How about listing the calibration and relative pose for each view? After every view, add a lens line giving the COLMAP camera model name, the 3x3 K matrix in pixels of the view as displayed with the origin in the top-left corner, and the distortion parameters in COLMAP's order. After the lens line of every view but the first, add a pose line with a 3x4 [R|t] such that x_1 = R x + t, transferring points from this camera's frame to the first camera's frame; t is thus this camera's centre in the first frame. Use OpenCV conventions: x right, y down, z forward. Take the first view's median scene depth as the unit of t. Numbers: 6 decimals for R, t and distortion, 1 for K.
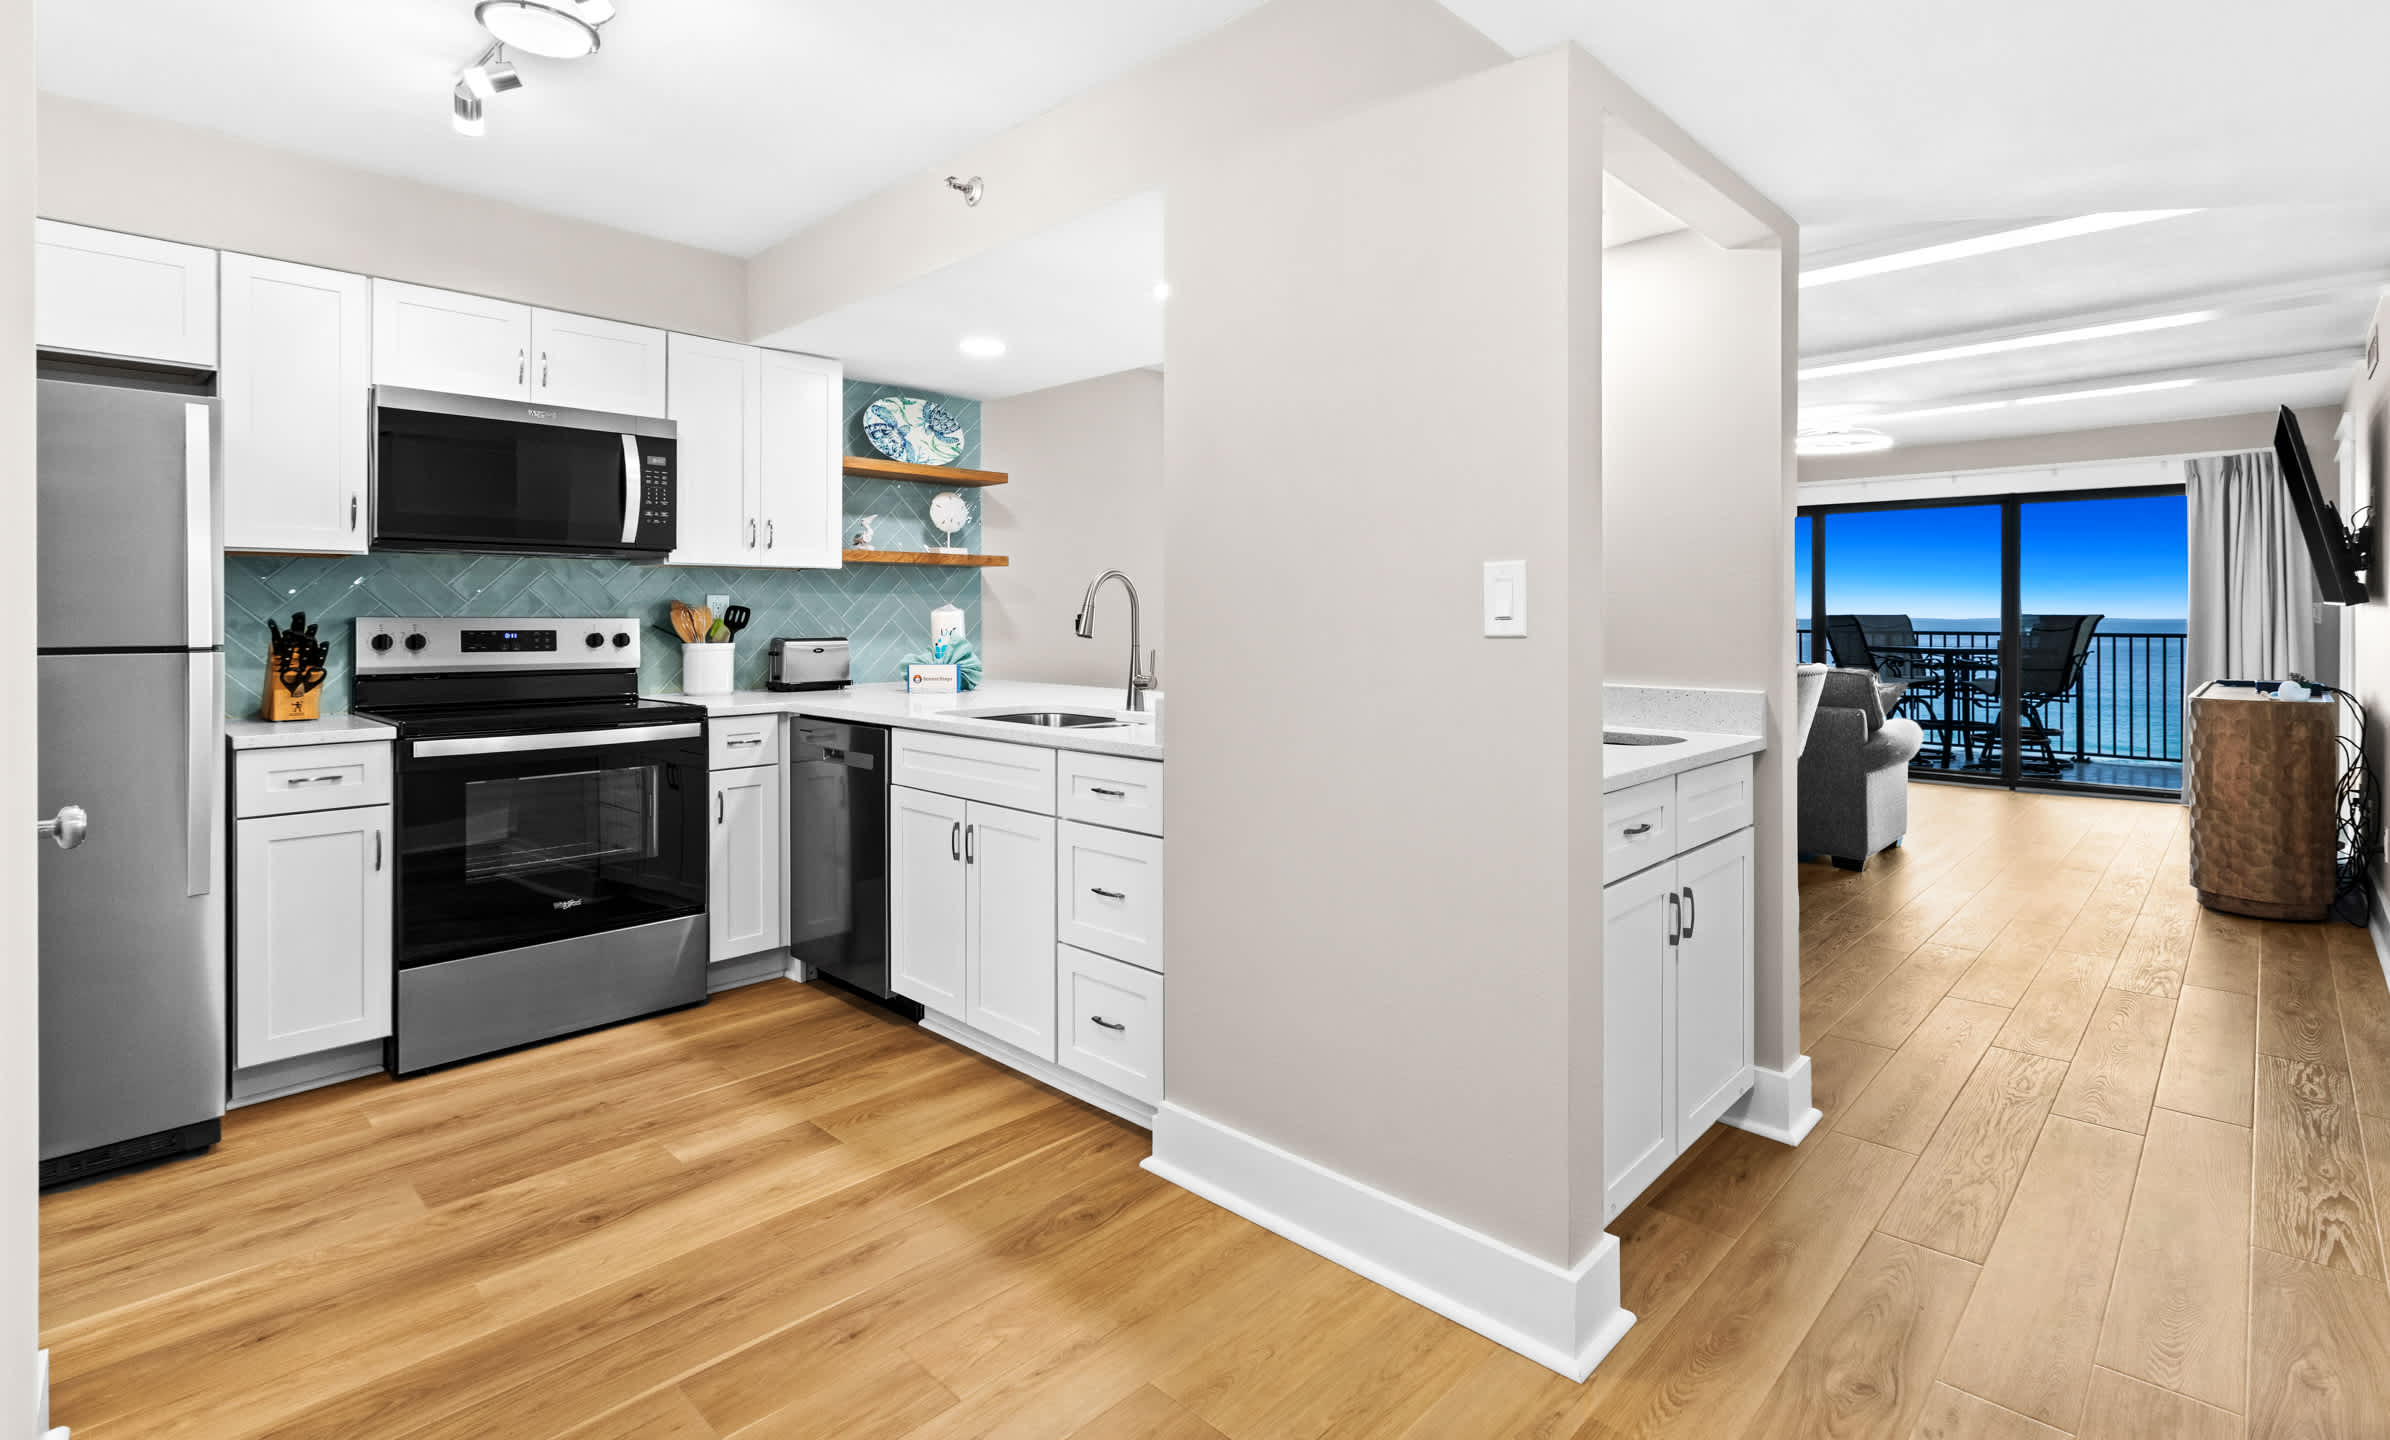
lens RADIAL K [[1094.4, 0, 1248.2], [0, 1094.4, 618.2], [0, 0, 1]] dist [0.002446, 0.000354]
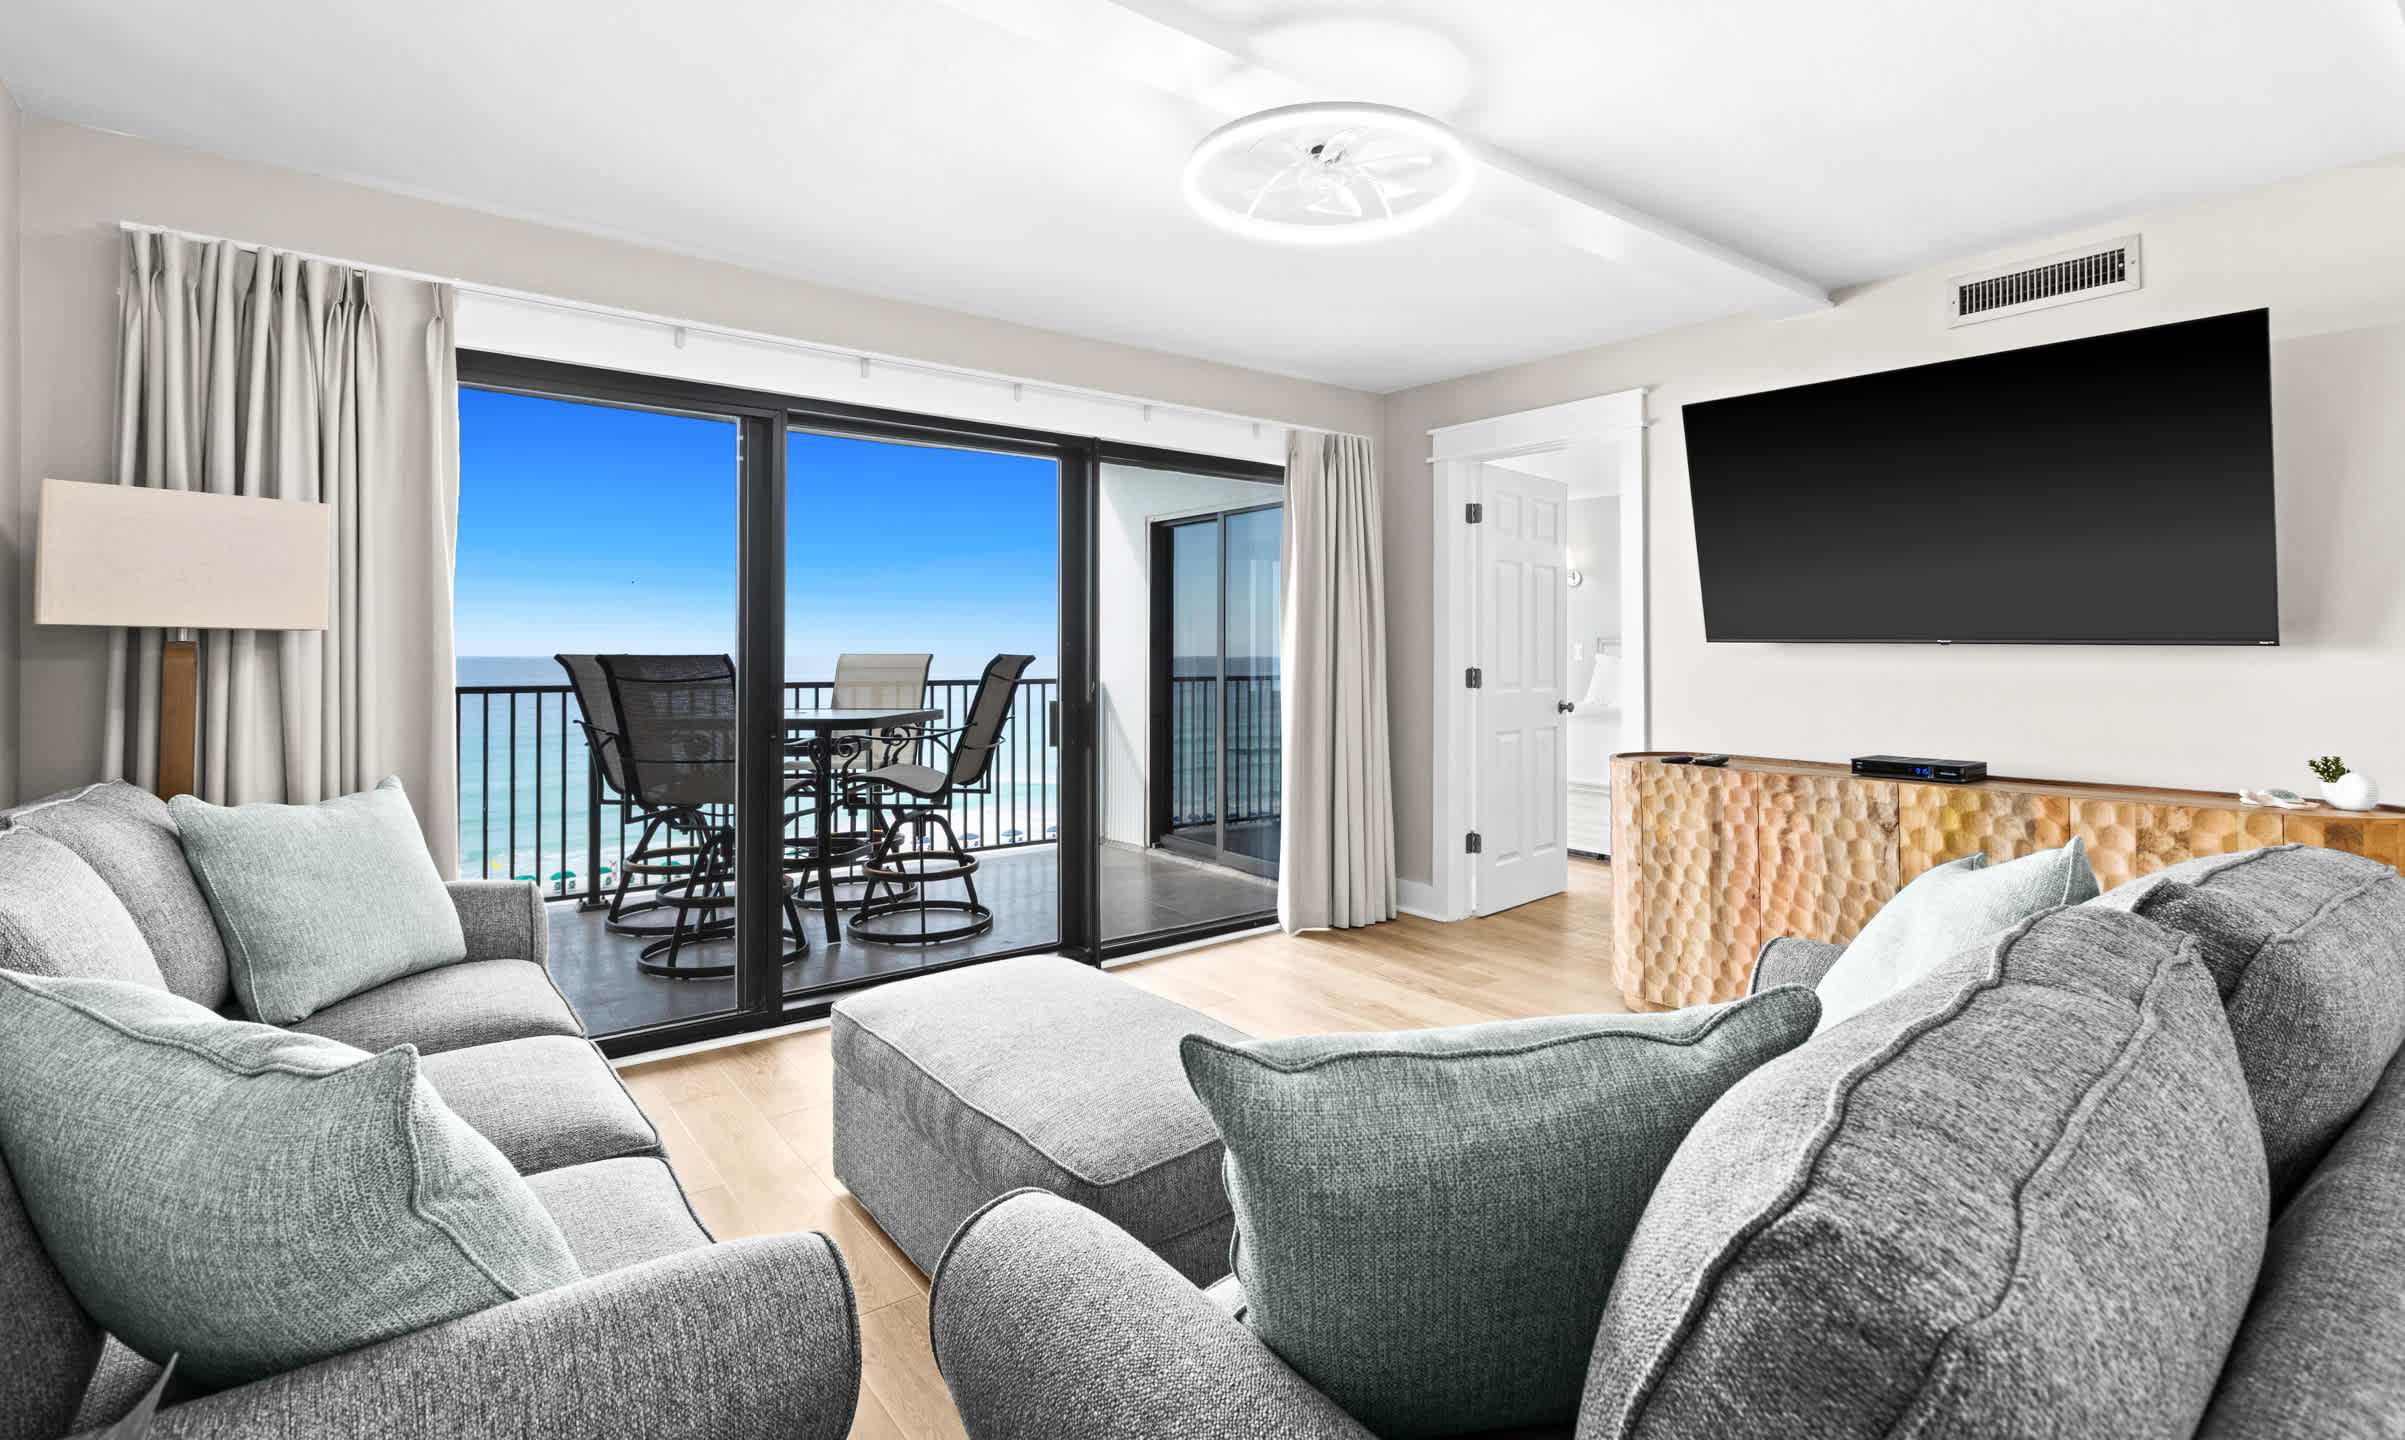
lens RADIAL K [[1093.3, 0, 1209.2], [0, 1093.3, 647.6], [0, 0, 1]] dist [-0.000804, 0.000431]
pose [[0.169630, 0.005348, 0.985493, 0.268857], [0.002256, 0.999981, -0.005815, -0.006903], [-0.985505, 0.003210, 0.169615, 1.485401]]
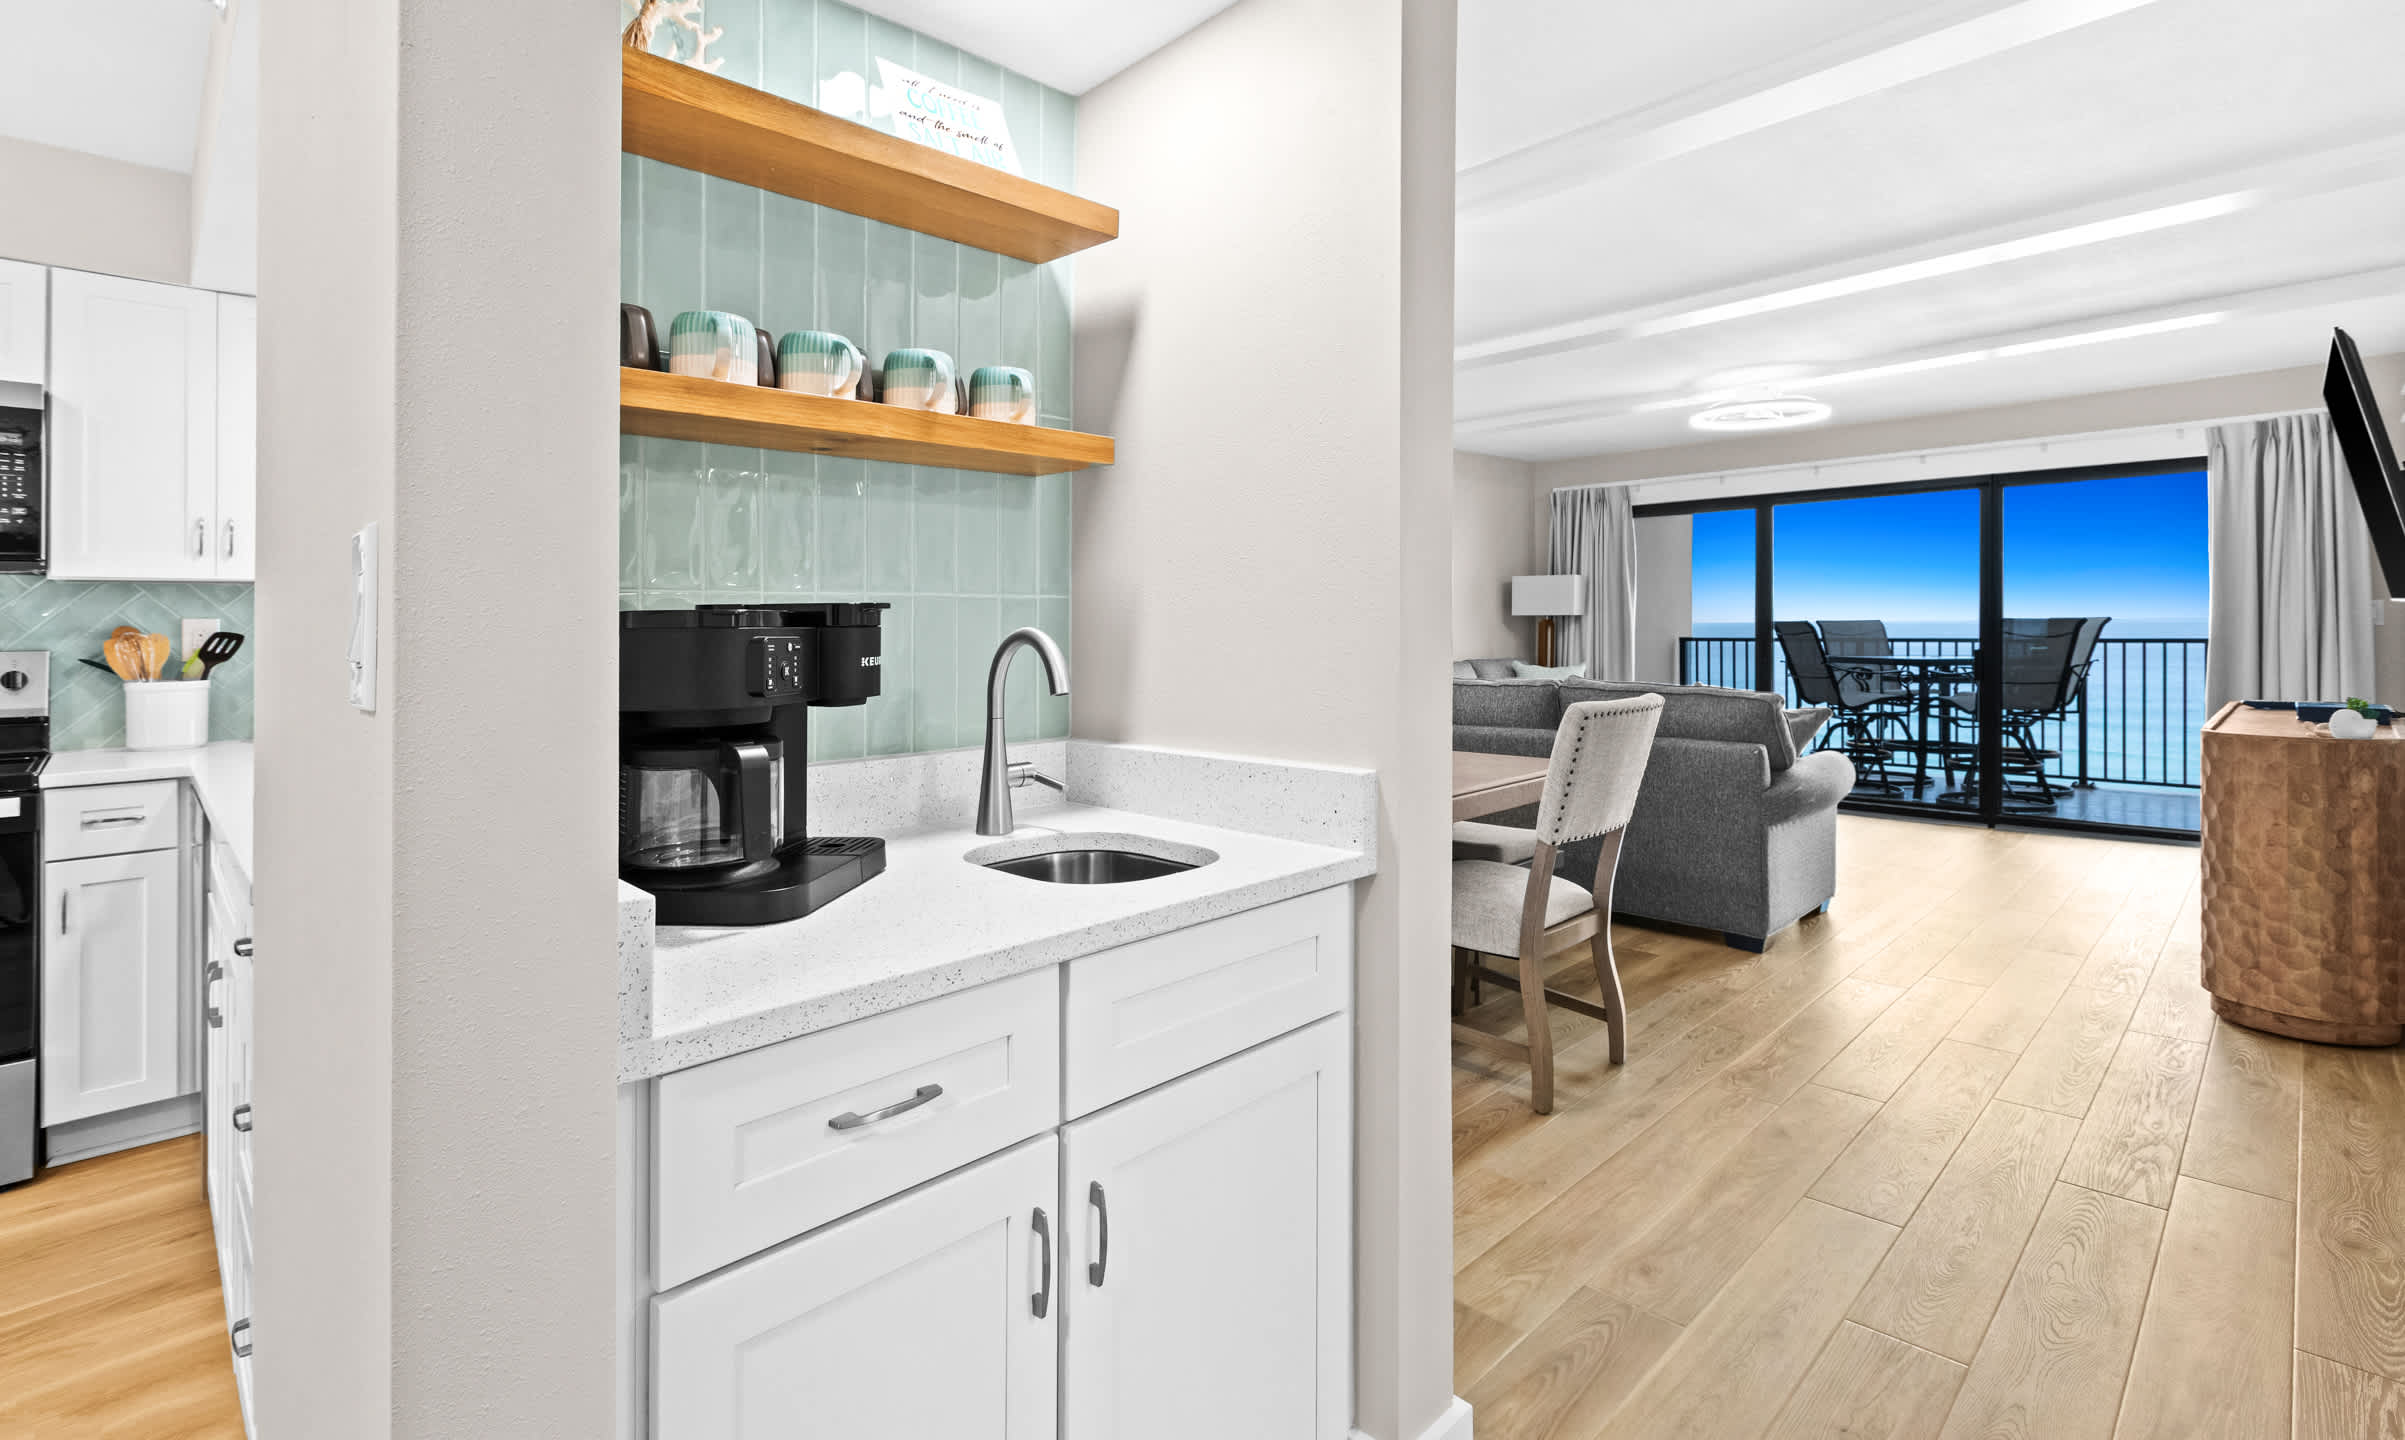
lens RADIAL K [[1063.2, 0, 1203.6], [0, 1063.2, 648.1], [0, 0, 1]] dist [0.000758, 0.000255]
pose [[0.998333, -0.012088, -0.056442, 0.246335], [0.013000, 0.999791, 0.015808, -0.002903], [0.056239, -0.016515, 0.998281, 0.267313]]
